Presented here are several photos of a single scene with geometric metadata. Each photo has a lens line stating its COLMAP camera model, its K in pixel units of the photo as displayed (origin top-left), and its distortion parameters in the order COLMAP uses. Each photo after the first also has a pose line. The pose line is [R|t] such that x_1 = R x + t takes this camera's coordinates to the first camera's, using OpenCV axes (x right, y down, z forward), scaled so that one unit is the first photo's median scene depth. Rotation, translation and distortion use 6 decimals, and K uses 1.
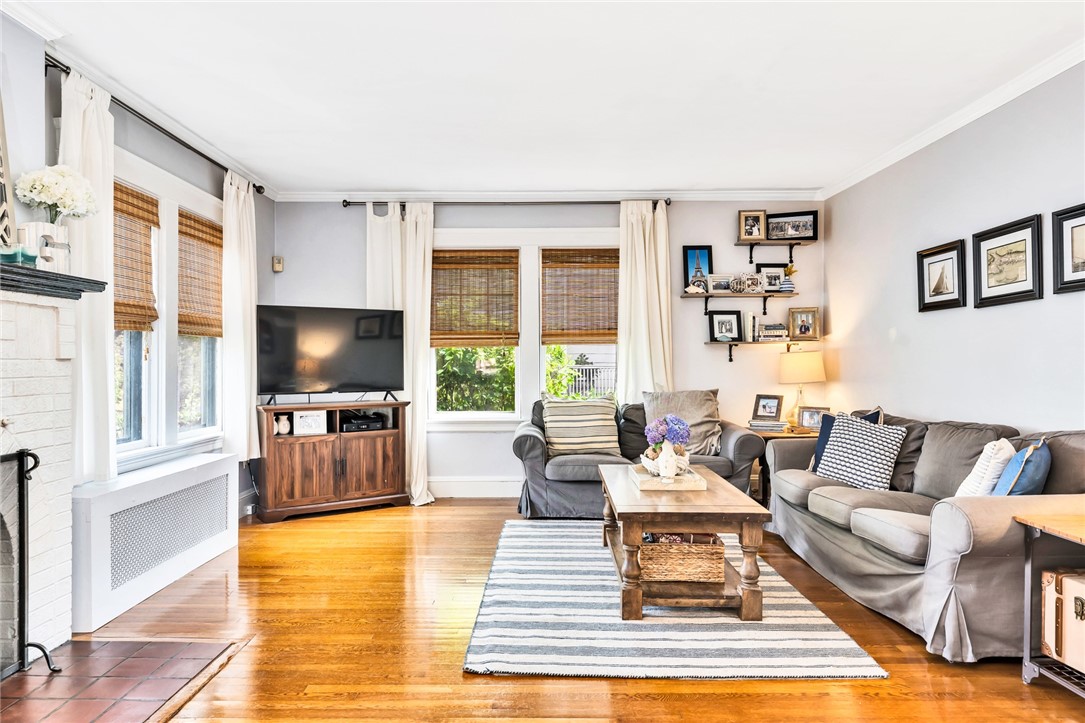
lens RADIAL K [[715.3, 0, 549.7], [0, 715.3, 364.9], [0, 0, 1]] dist [-0.003342, 0.002038]
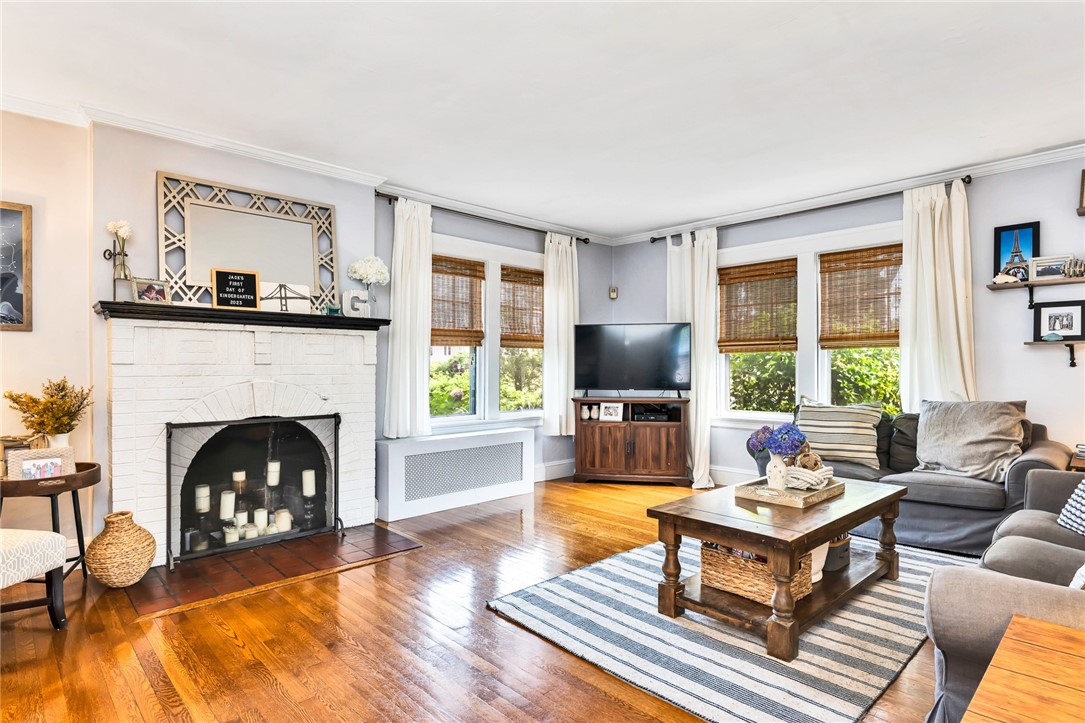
lens RADIAL K [[590.7, 0, 551.8], [0, 590.7, 362.1], [0, 0, 1]] dist [-0.002767, -0.001847]
pose [[0.684277, -0.001626, -0.729220, 0.364917], [-0.004497, 0.999969, -0.006450, -0.003127], [0.729208, 0.007693, 0.684249, 0.167172]]
